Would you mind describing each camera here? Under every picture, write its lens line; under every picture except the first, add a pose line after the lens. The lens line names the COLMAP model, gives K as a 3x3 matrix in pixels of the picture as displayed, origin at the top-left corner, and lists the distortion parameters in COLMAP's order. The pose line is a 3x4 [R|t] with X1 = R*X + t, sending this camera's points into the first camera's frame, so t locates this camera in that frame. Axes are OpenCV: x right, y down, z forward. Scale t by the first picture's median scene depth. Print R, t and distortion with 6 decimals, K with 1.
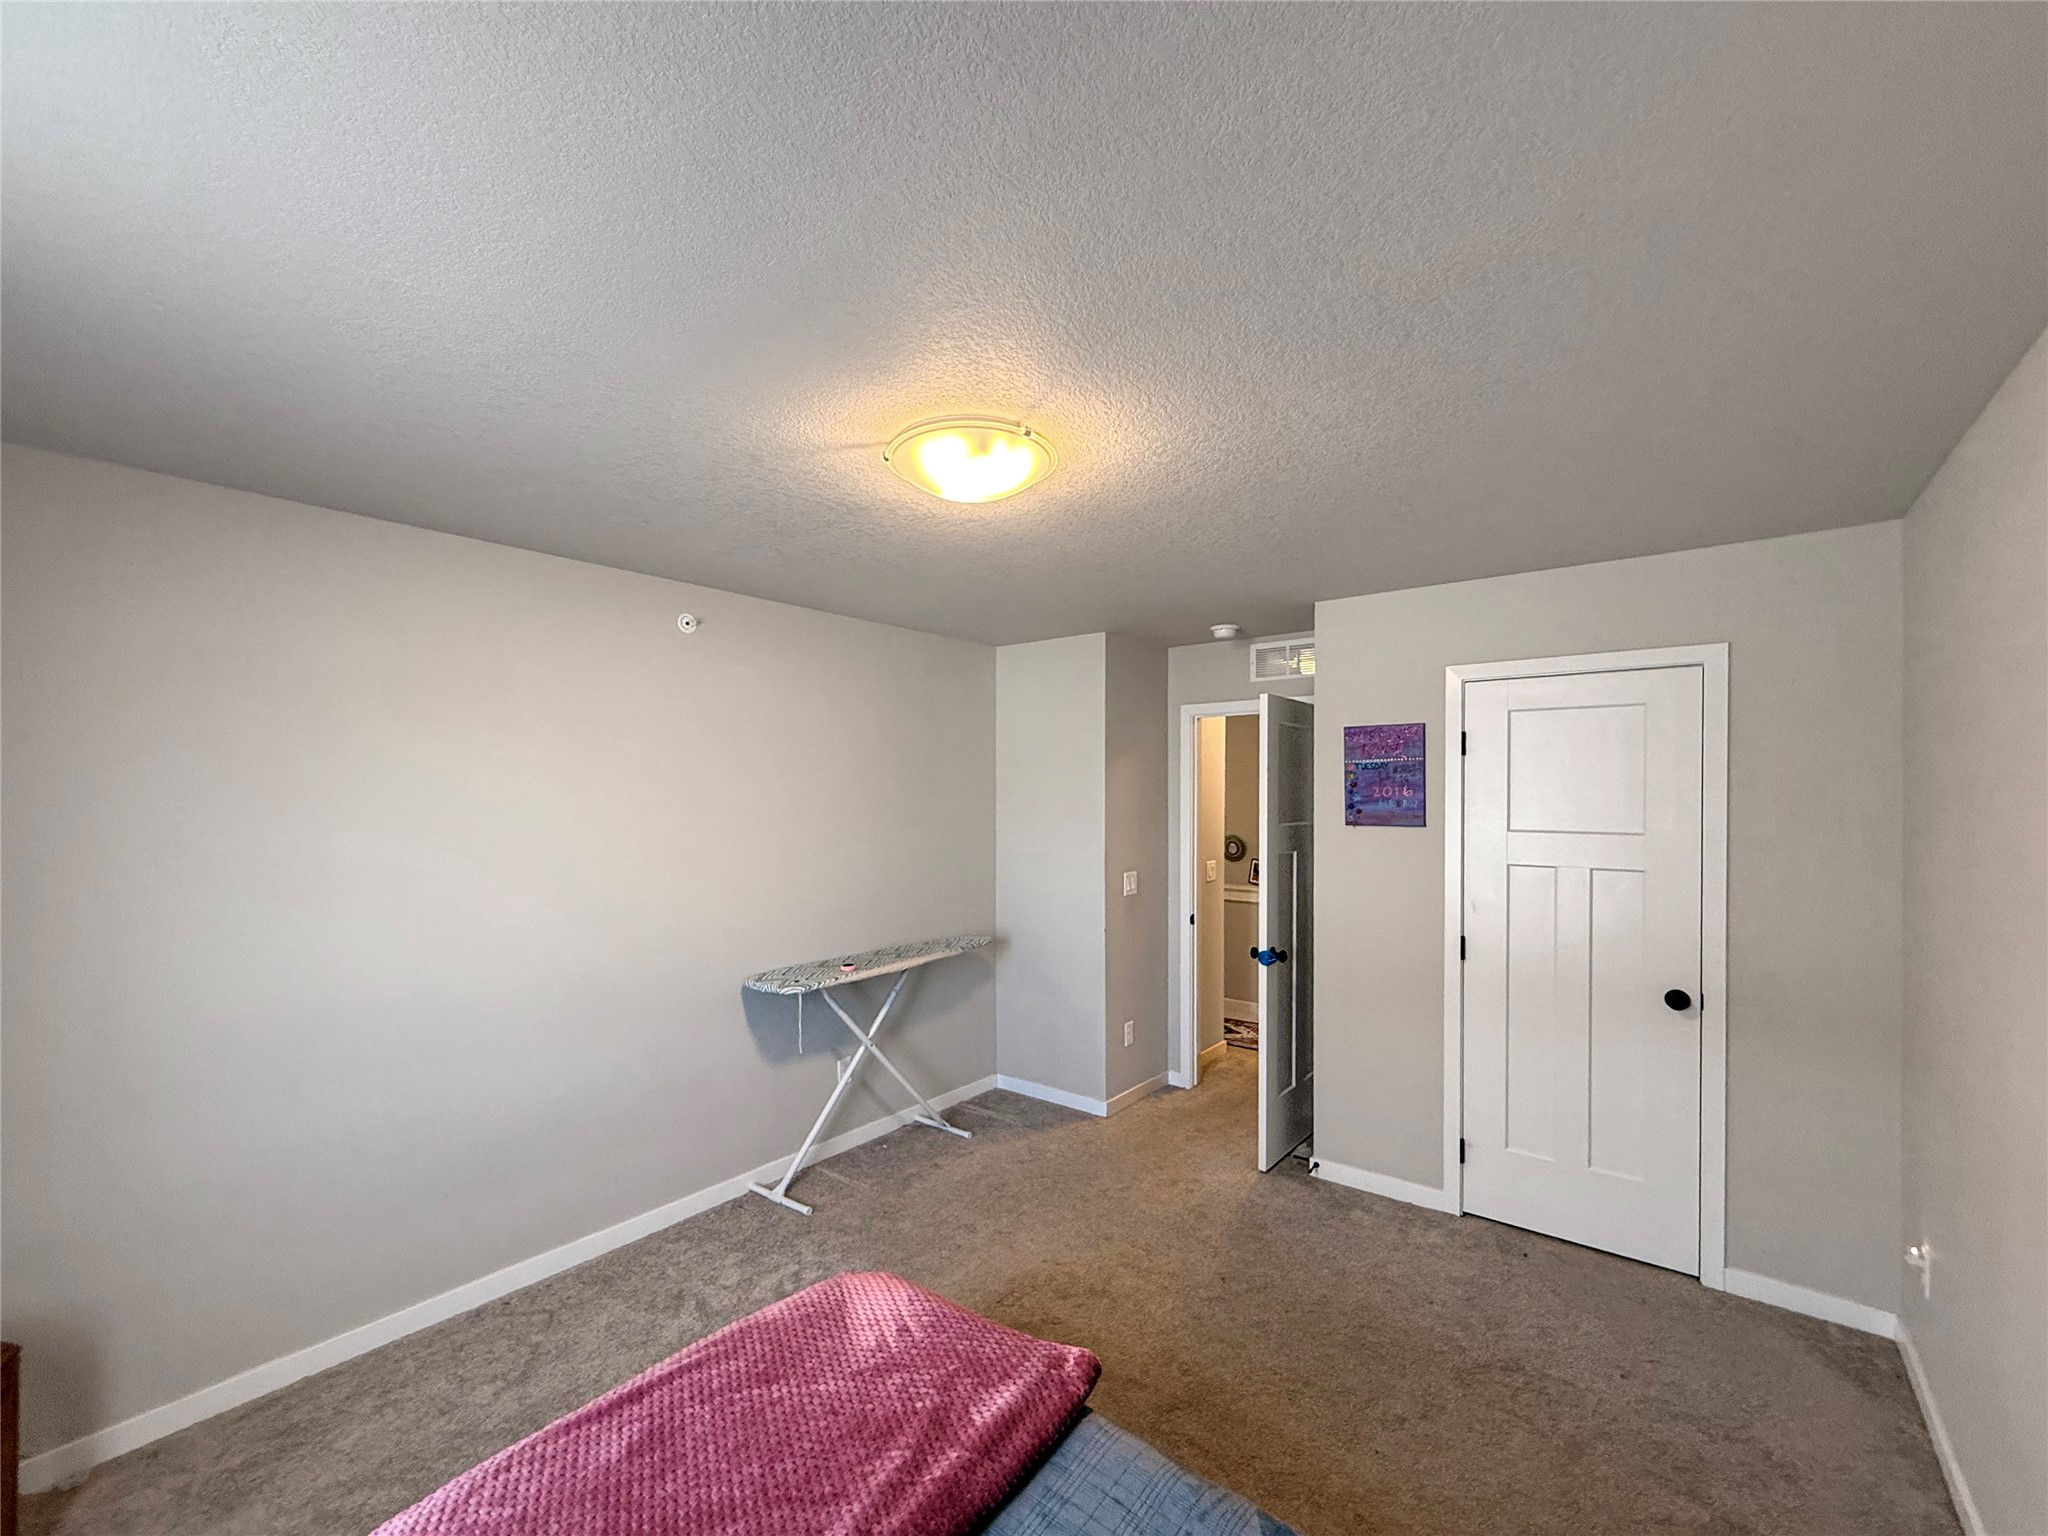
lens RADIAL K [[834.5, 0, 1024.0], [0, 834.5, 785.9], [0, 0, 1]] dist [0.000868, -0.000402]
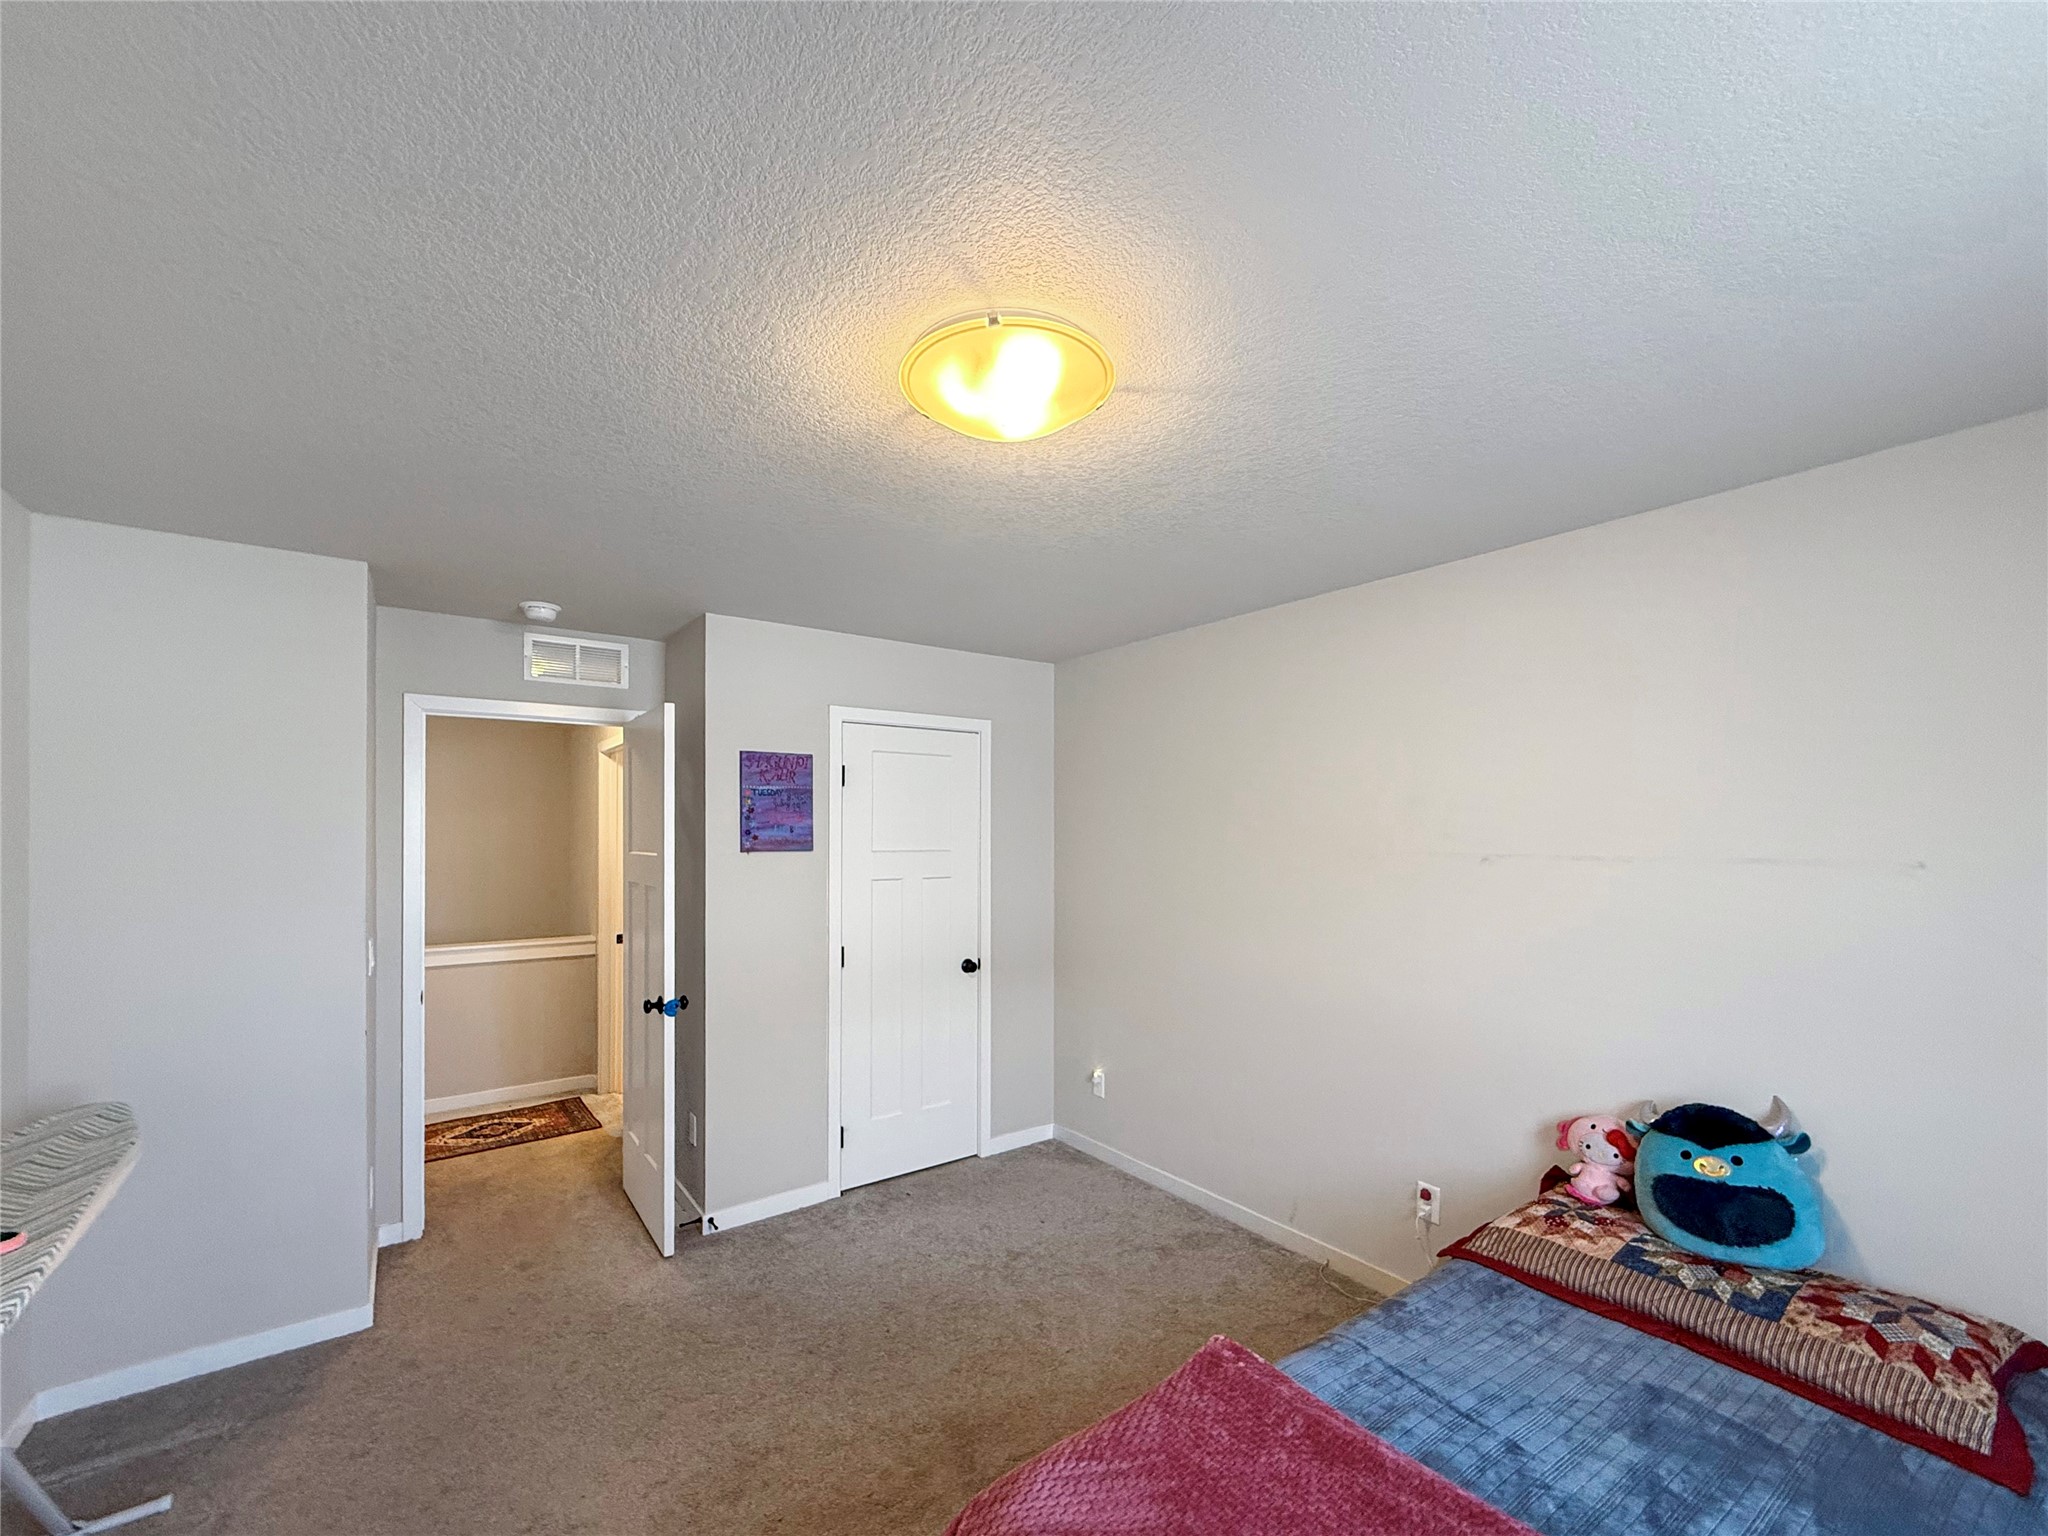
lens RADIAL K [[834.5, 0, 997.2], [0, 834.5, 821.1], [0, 0, 1]] dist [0.000868, -0.000402]
pose [[0.283891, 0.010082, 0.958803, -0.467639], [-0.005935, 0.999944, -0.008757, 0.018125], [-0.958838, -0.003205, 0.283935, 0.449380]]
